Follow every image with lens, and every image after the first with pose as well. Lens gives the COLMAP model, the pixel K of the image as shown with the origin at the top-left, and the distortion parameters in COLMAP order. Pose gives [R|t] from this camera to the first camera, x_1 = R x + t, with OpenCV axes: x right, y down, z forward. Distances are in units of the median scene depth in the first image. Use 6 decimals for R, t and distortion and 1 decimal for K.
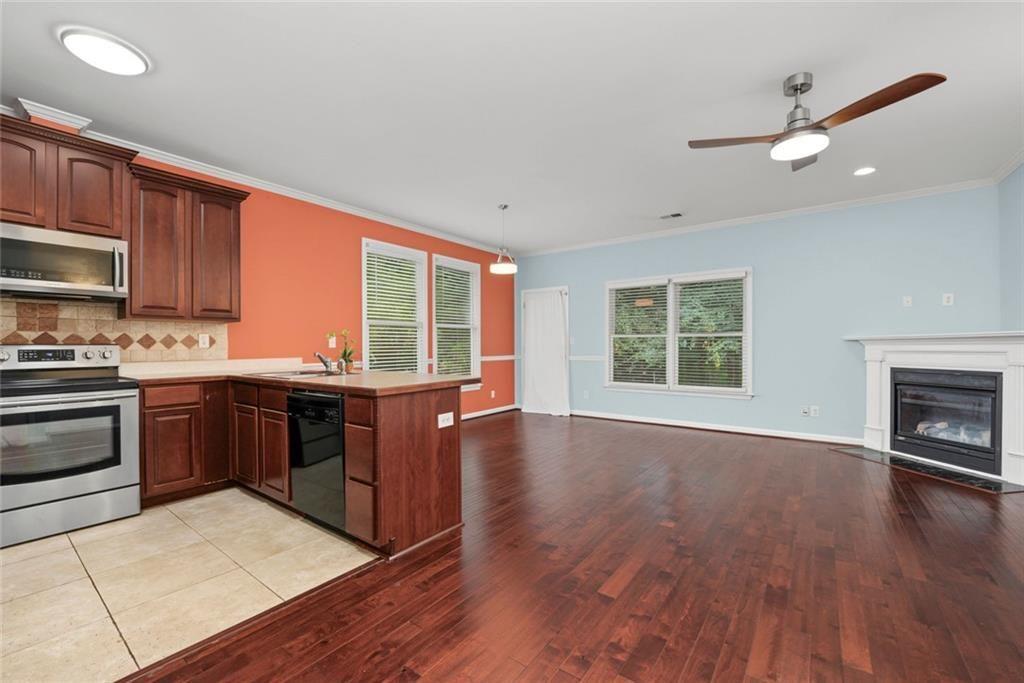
lens RADIAL K [[418.0, 0, 508.4], [0, 418.0, 341.9], [0, 0, 1]] dist [-0.013575, -0.000290]
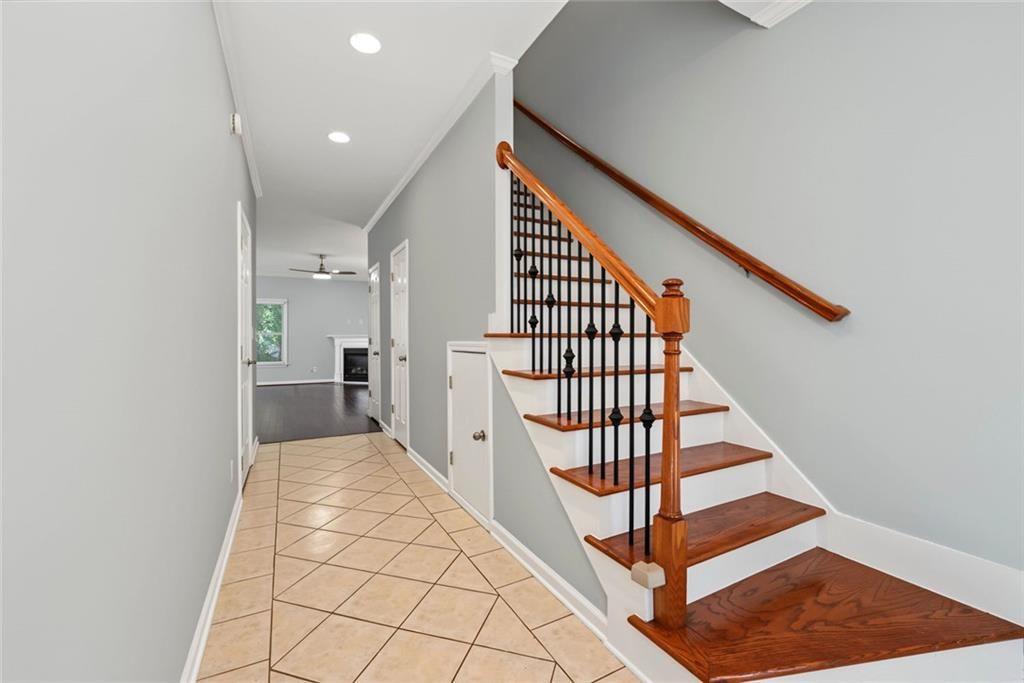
lens RADIAL K [[418.0, 0, 508.4], [0, 418.0, 341.9], [0, 0, 1]] dist [-0.013575, -0.000290]
pose [[0.424546, -0.003819, 0.905398, -1.579954], [-0.005901, 0.999958, 0.006985, 0.002878], [-0.905387, -0.008309, 0.424506, -1.643470]]
